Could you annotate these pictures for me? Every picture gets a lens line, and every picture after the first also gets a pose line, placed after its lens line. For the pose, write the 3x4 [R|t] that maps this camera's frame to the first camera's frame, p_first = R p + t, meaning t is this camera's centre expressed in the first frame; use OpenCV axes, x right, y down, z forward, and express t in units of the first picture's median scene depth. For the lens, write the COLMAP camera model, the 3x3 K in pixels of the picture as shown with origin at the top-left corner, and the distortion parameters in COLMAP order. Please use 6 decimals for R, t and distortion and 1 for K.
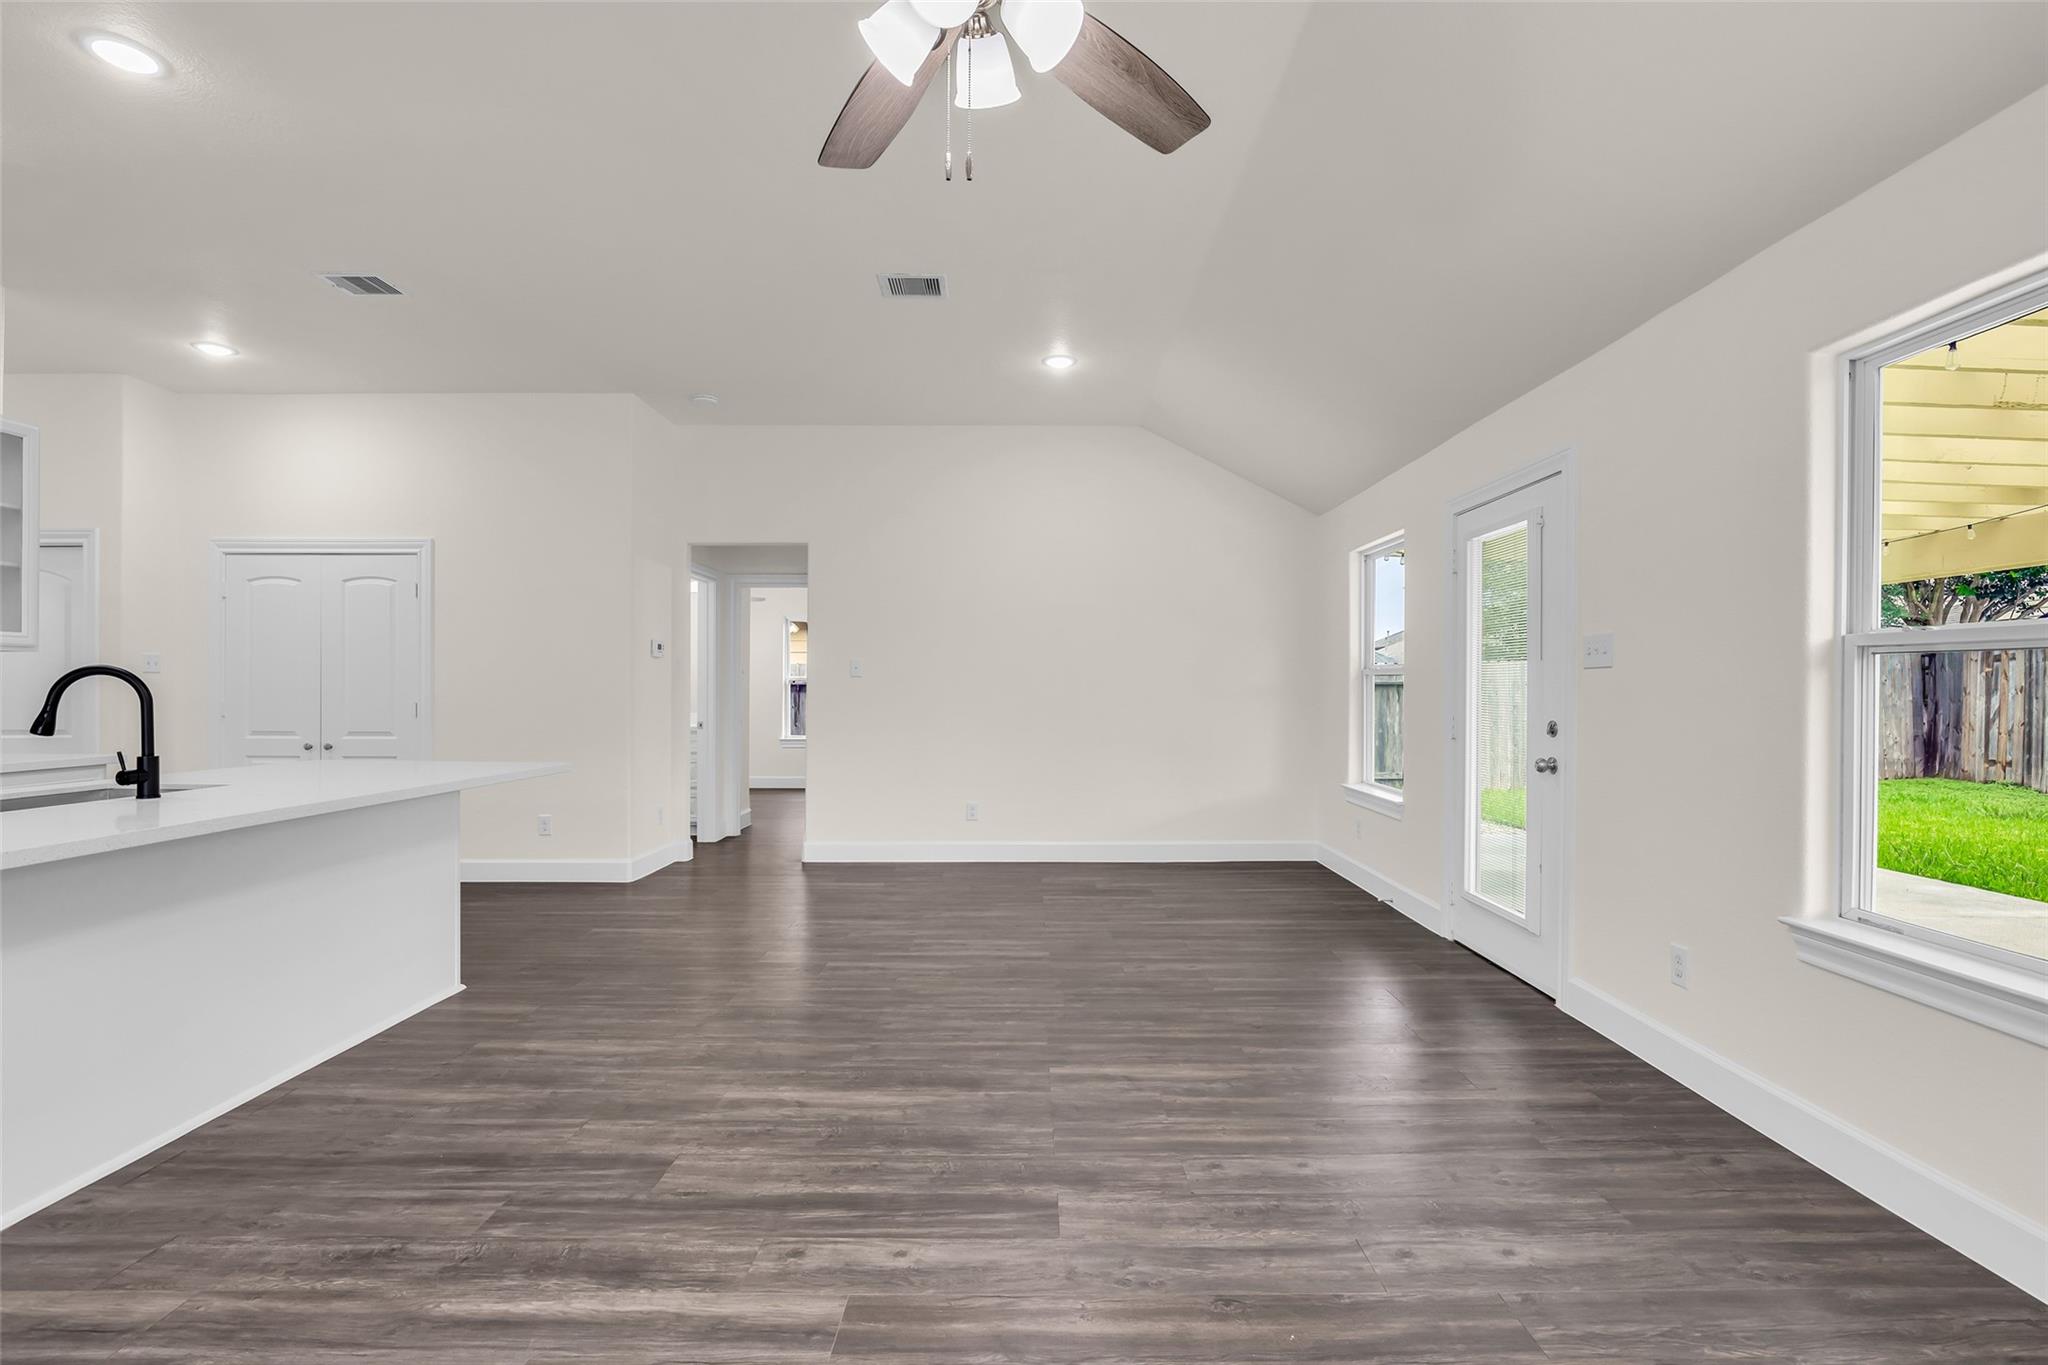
lens RADIAL K [[941.1, 0, 1038.2], [0, 941.1, 692.1], [0, 0, 1]] dist [-0.009437, 0.000353]
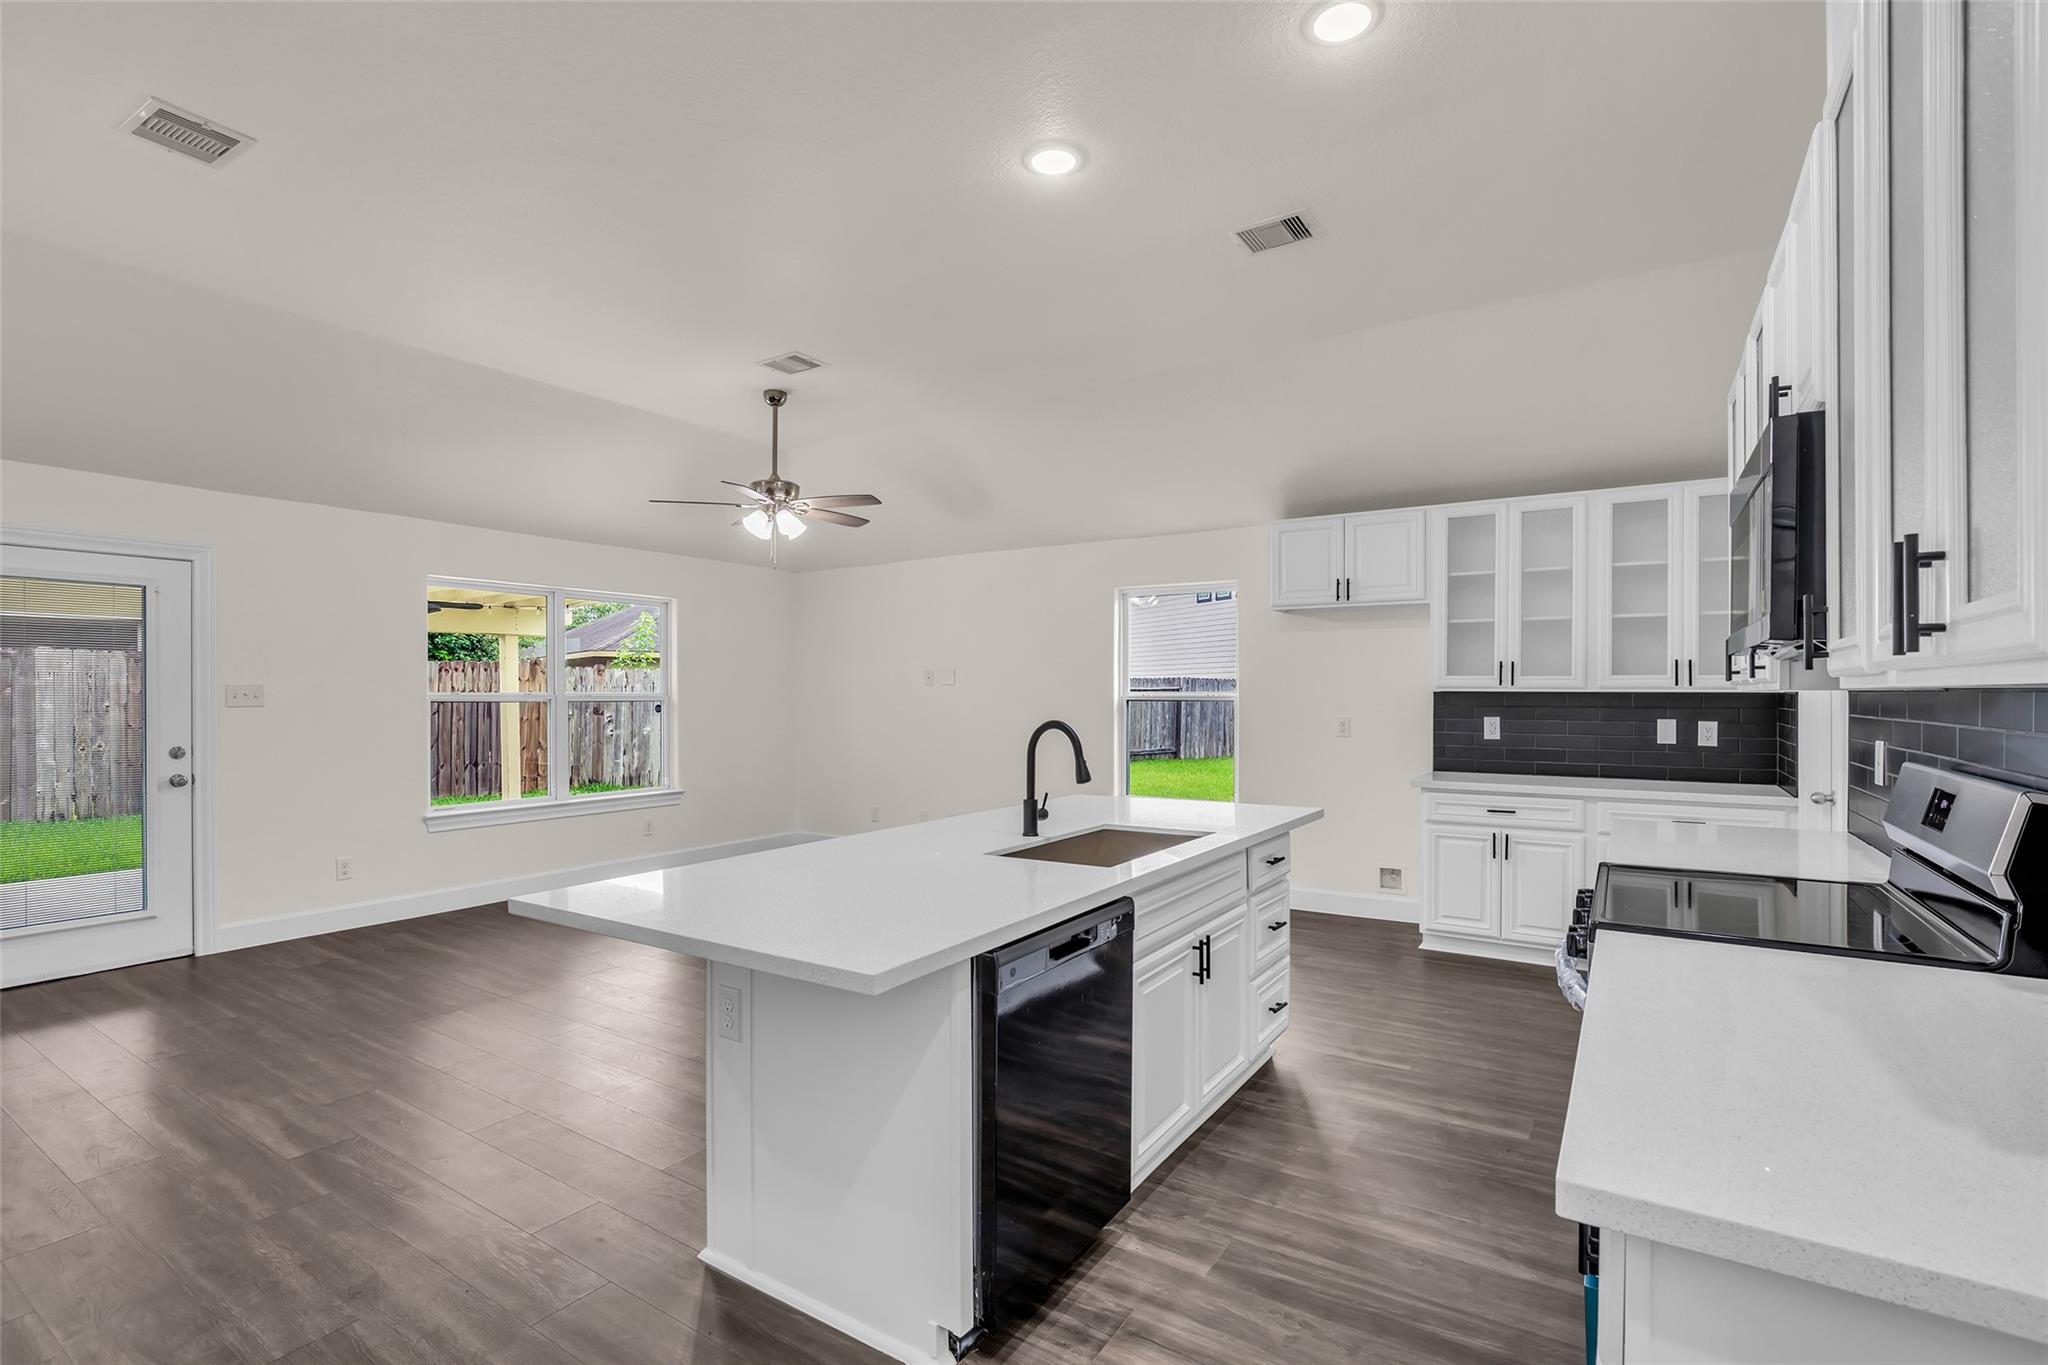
lens RADIAL K [[941.1, 0, 1016.3], [0, 941.1, 691.8], [0, 0, 1]] dist [-0.009437, 0.000353]
pose [[-0.835553, -0.001308, 0.549408, -1.610406], [-0.001868, 0.999998, -0.000459, -0.064362], [-0.549406, -0.001409, -0.835554, 2.024541]]
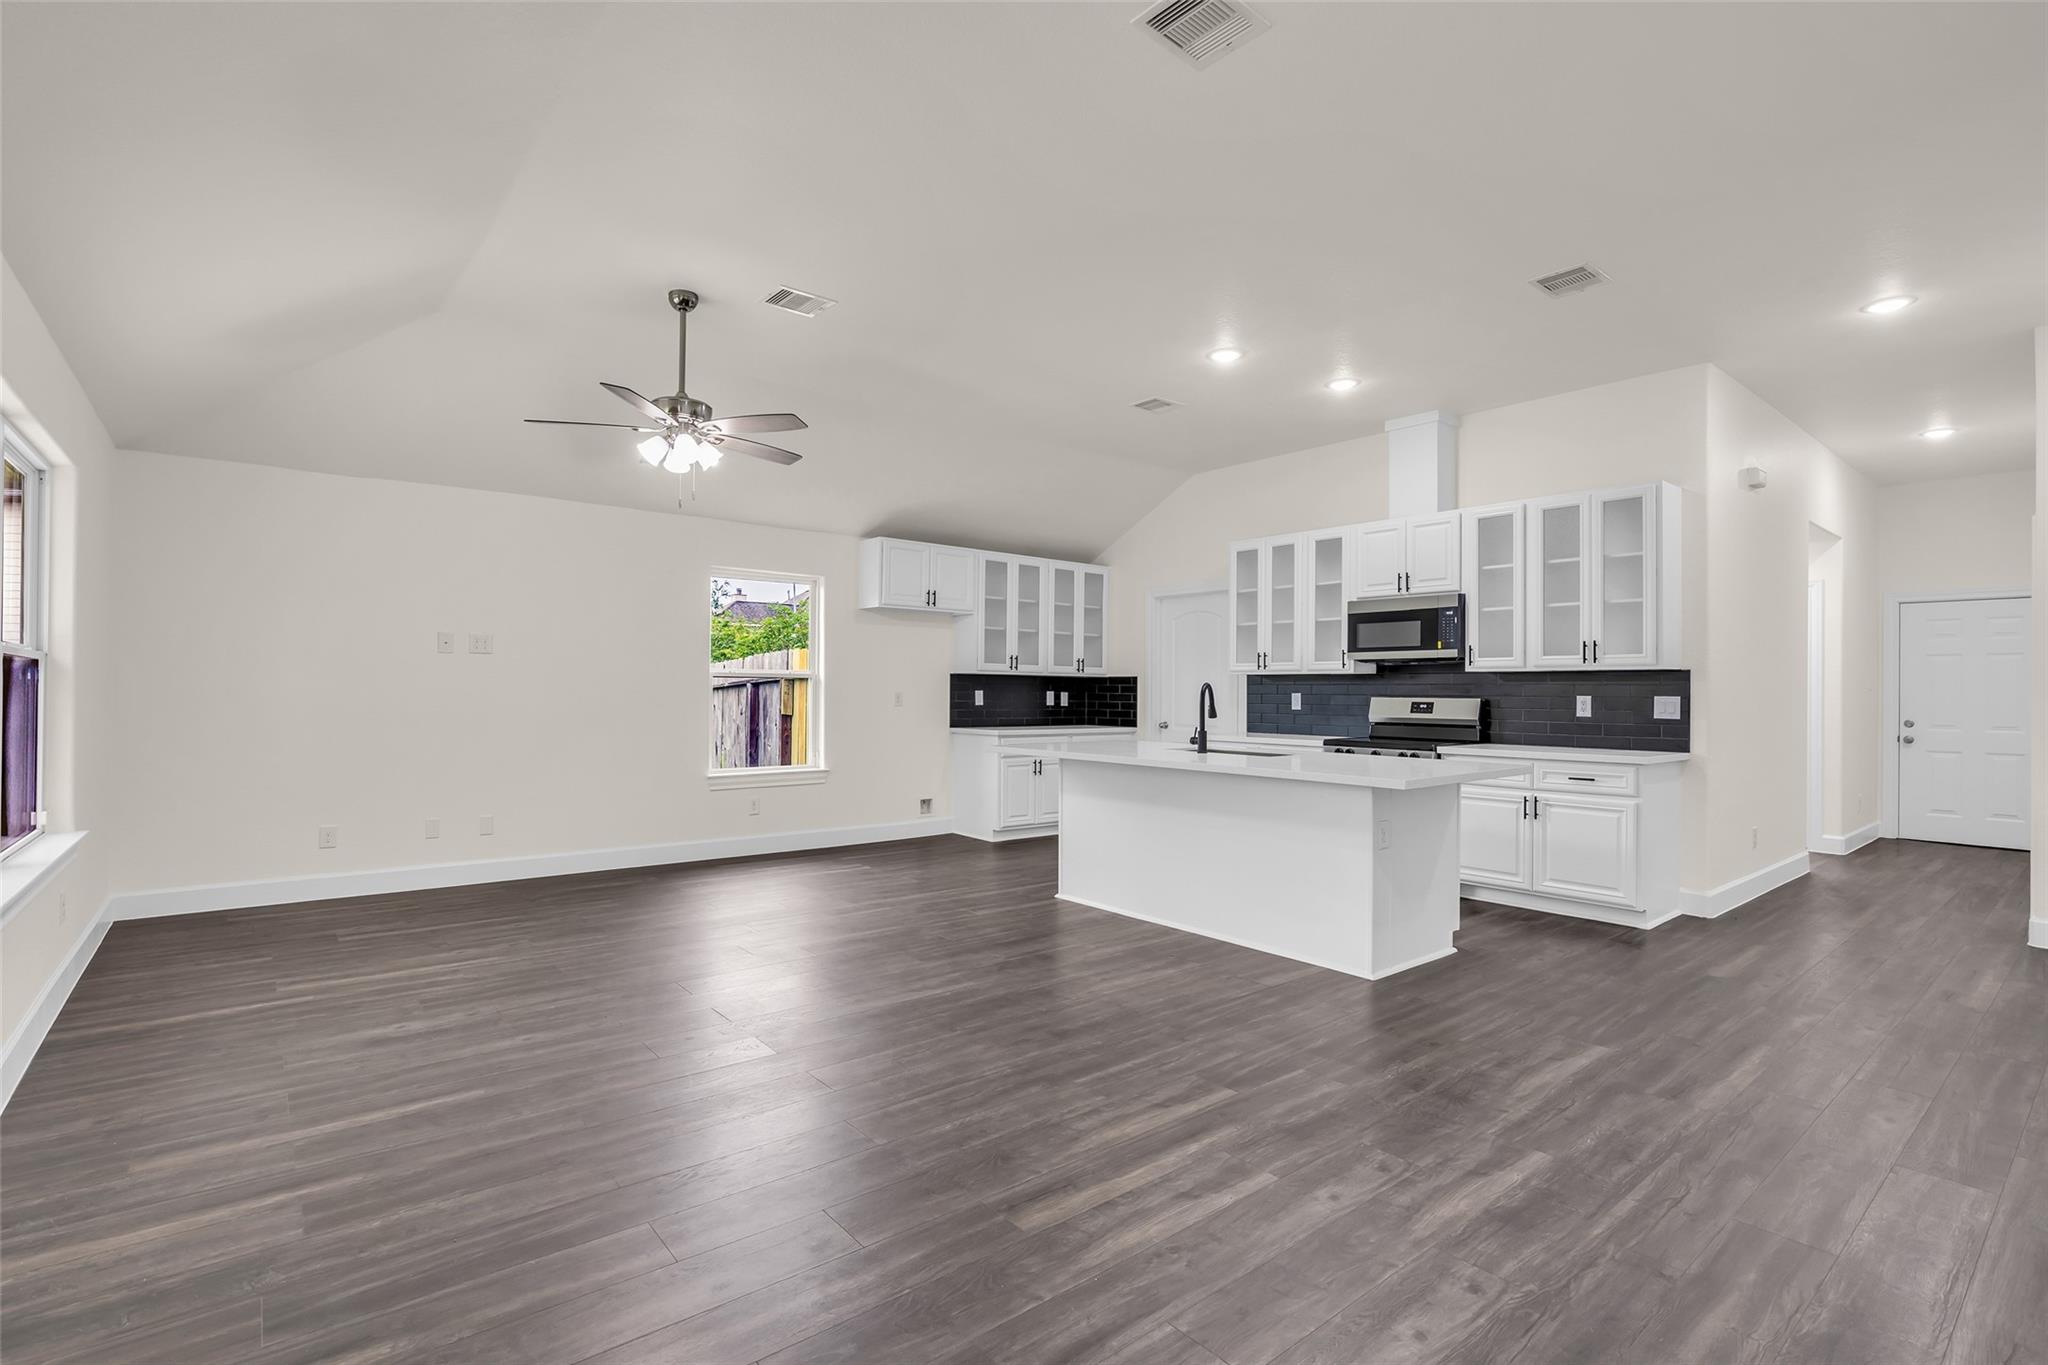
lens RADIAL K [[941.1, 0, 1014.6], [0, 941.1, 683.7], [0, 0, 1]] dist [-0.009437, 0.000353]
pose [[-0.778873, -0.014905, -0.627004, 0.540649], [-0.010143, 0.999886, -0.011169, -0.001727], [0.627099, -0.002339, -0.778936, 2.288105]]
